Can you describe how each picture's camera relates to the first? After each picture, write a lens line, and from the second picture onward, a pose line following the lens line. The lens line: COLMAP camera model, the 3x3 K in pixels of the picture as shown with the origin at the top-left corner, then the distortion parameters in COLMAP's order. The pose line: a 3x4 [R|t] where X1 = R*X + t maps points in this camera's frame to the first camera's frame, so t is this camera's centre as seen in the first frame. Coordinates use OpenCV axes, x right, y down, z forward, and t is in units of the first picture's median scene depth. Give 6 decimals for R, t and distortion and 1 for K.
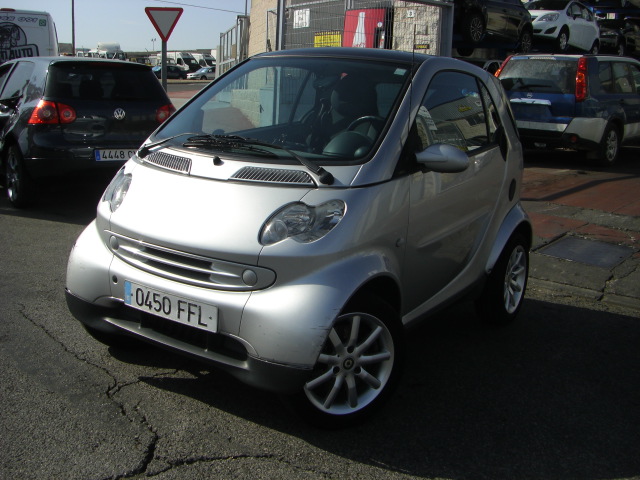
lens RADIAL K [[729.0, 0, 320.9], [0, 729.0, 242.8], [0, 0, 1]] dist [-0.131474, 0.000000]
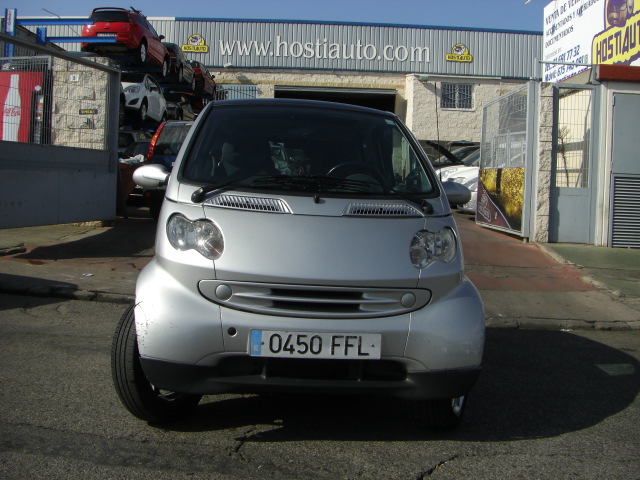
lens RADIAL K [[729.0, 0, 325.1], [0, 729.0, 240.3], [0, 0, 1]] dist [-0.131474, 0.000000]
pose [[0.766557, -0.063436, 0.639036, -0.768757], [0.130542, 0.989725, -0.058343, 0.005466], [-0.628768, 0.128144, 0.766961, 0.205422]]
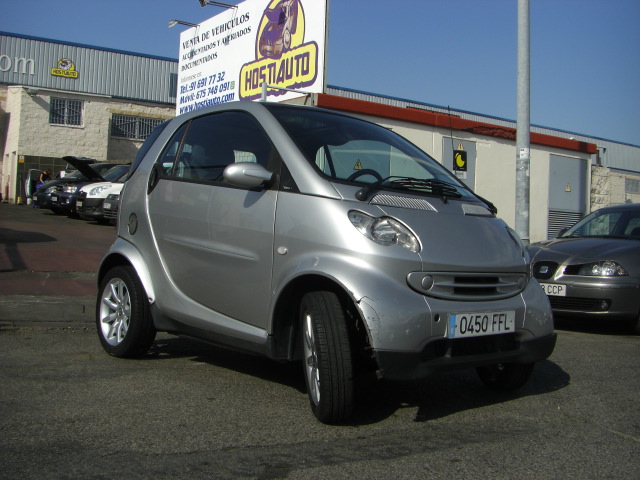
lens RADIAL K [[729.0, 0, 321.1], [0, 729.0, 241.3], [0, 0, 1]] dist [-0.131474, 0.000000]
pose [[0.247879, -0.055350, 0.967208, -1.278922], [0.173386, 0.984782, 0.011920, -0.092280], [-0.953149, 0.164746, 0.253704, 0.873969]]
